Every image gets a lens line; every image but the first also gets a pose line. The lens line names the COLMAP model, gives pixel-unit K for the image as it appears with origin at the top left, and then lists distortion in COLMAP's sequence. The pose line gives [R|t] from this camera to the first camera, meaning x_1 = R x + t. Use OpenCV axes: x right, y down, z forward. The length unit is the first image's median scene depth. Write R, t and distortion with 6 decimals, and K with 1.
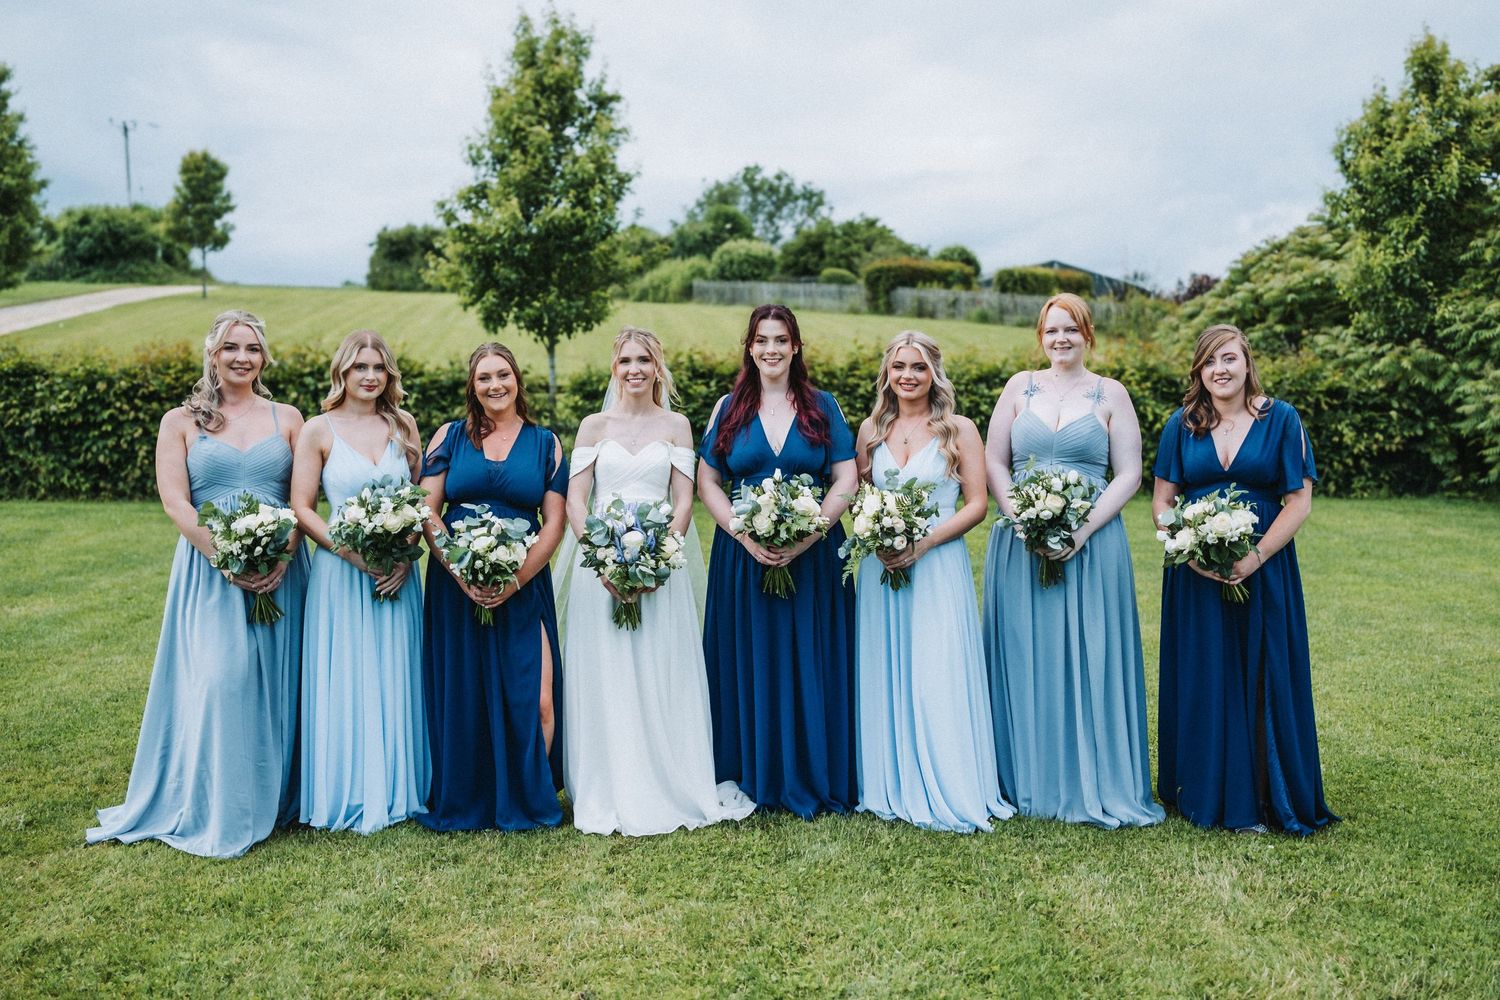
lens RADIAL K [[1593.5, 0, 745.6], [0, 1593.5, 445.8], [0, 0, 1]] dist [-0.004434, 0.043534]
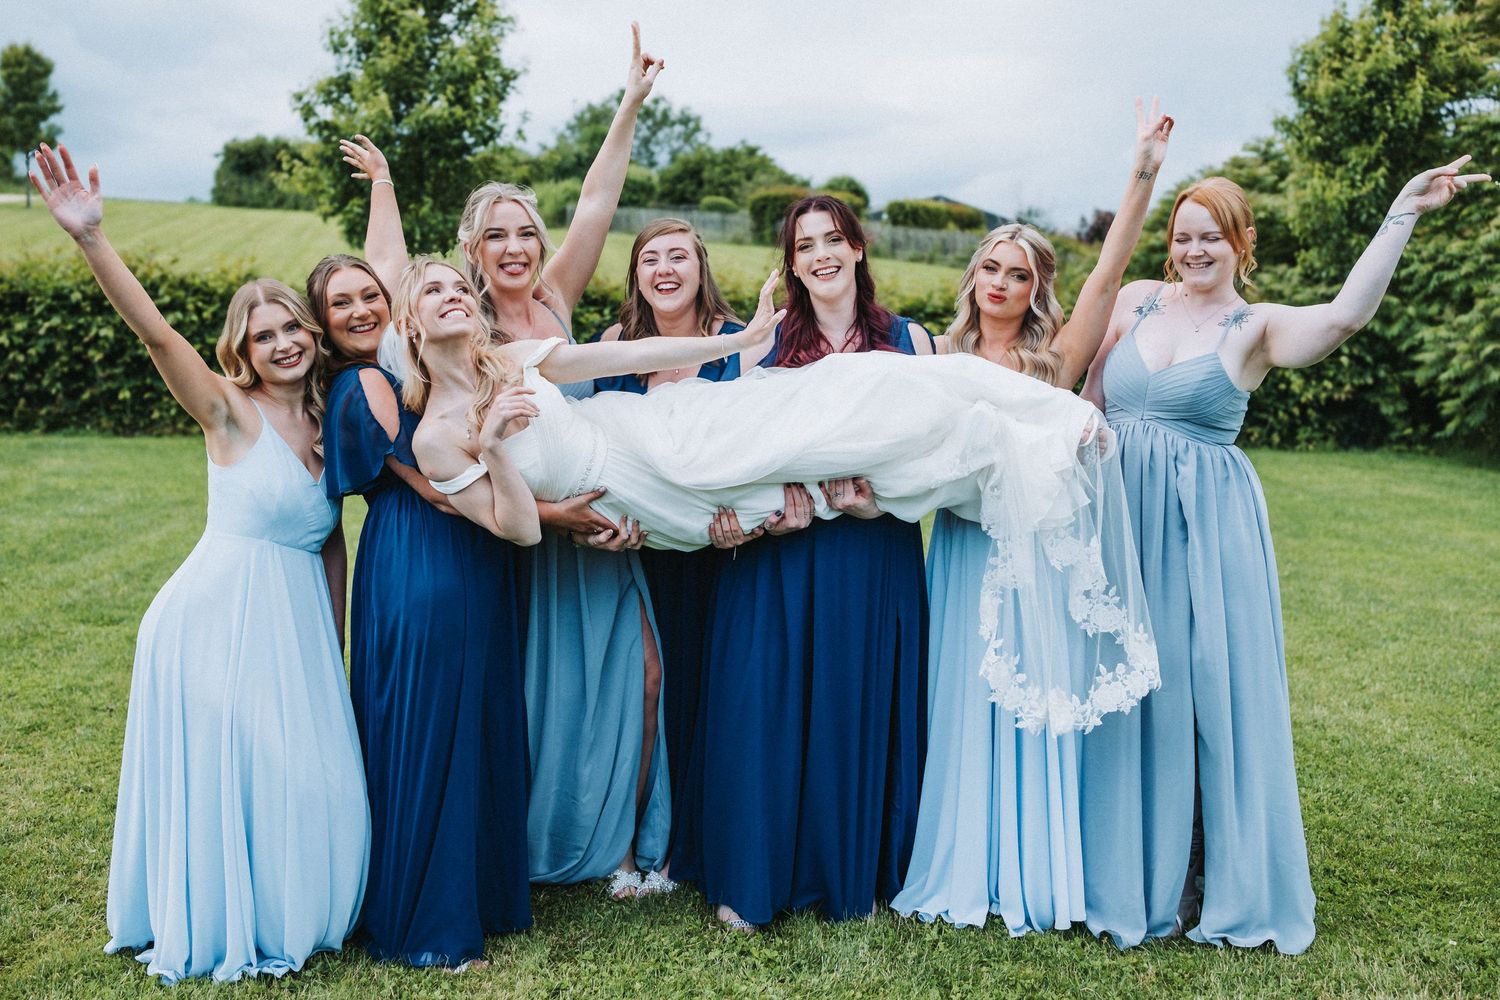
lens RADIAL K [[1630.5, 0, 751.1], [0, 1630.5, 469.9], [0, 0, 1]] dist [0.013842, 0.030569]
pose [[0.996273, 0.013716, 0.085155, -0.016868], [-0.018273, 0.998429, 0.052966, -0.000400], [-0.084294, -0.054325, 0.994959, 0.079286]]
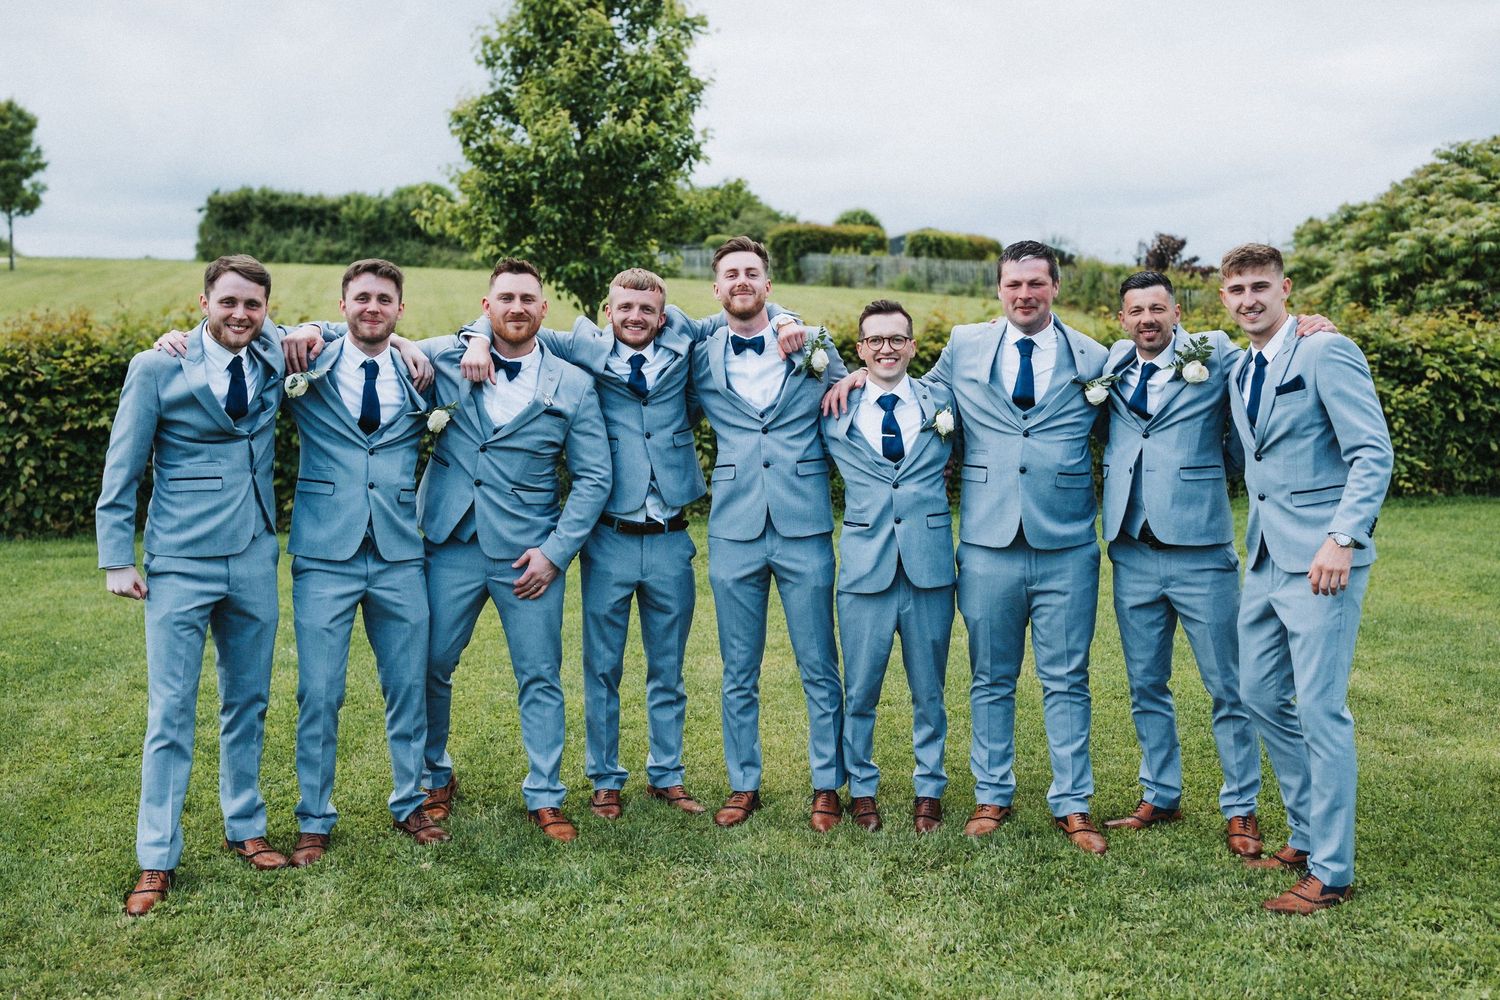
lens RADIAL K [[1644.0, 0, 748.3], [0, 1644.0, 426.4], [0, 0, 1]] dist [-0.000919, 0.003968]
pose [[0.993937, -0.016402, 0.108722, -0.136301], [0.016282, 0.999865, 0.001996, -0.010676], [-0.108740, -0.000214, 0.994070, 0.236242]]
